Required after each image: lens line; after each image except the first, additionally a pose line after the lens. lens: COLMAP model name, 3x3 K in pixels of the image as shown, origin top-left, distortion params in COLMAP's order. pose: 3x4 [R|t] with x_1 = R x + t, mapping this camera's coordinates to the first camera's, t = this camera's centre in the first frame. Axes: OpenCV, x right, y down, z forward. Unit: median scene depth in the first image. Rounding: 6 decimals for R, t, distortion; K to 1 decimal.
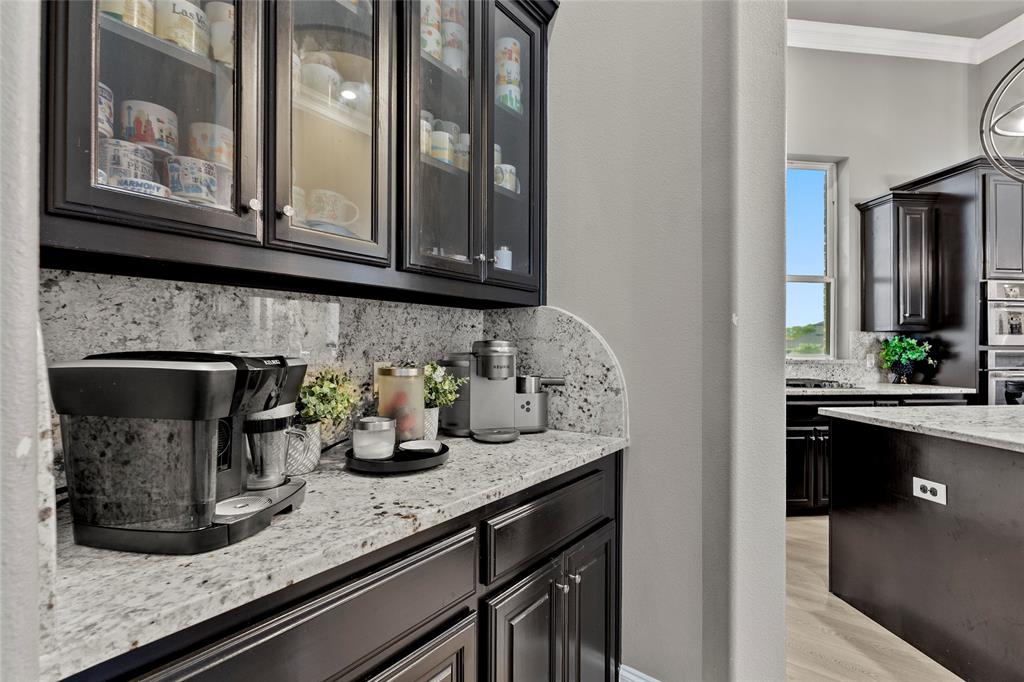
lens RADIAL K [[527.8, 0, 512.0], [0, 527.8, 342.5], [0, 0, 1]] dist [0.045797, 0.000318]
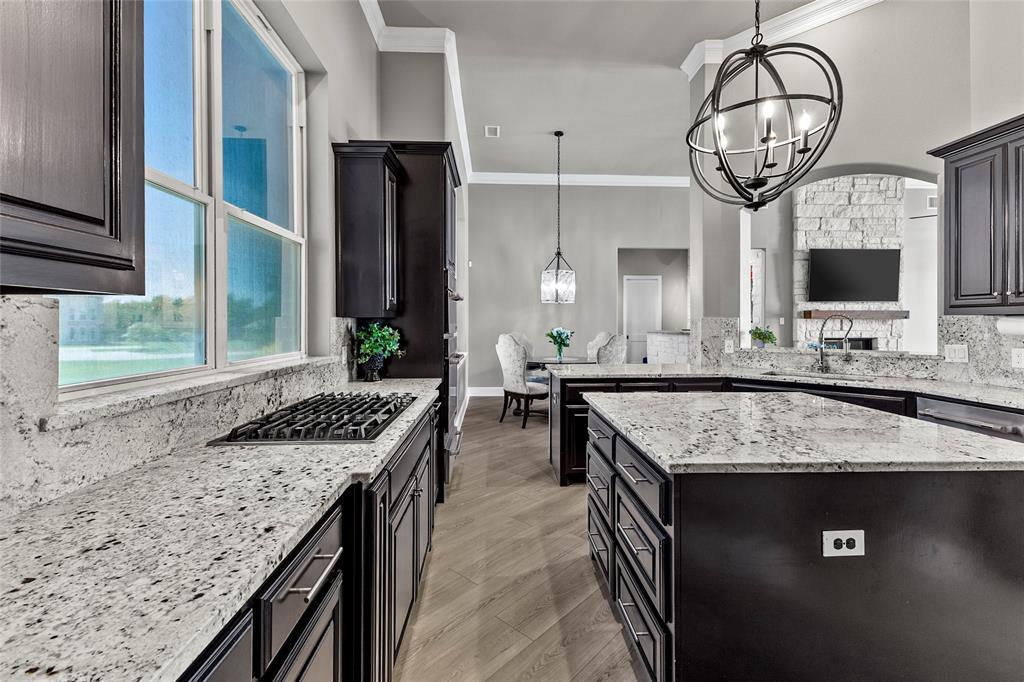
lens RADIAL K [[458.4, 0, 514.0], [0, 458.4, 322.9], [0, 0, 1]] dist [0.002560, 0.000378]
pose [[0.090517, -0.005469, 0.995880, 0.083715], [-0.009411, 0.999936, 0.006346, -0.038240], [-0.995850, -0.009947, 0.090460, 1.419888]]
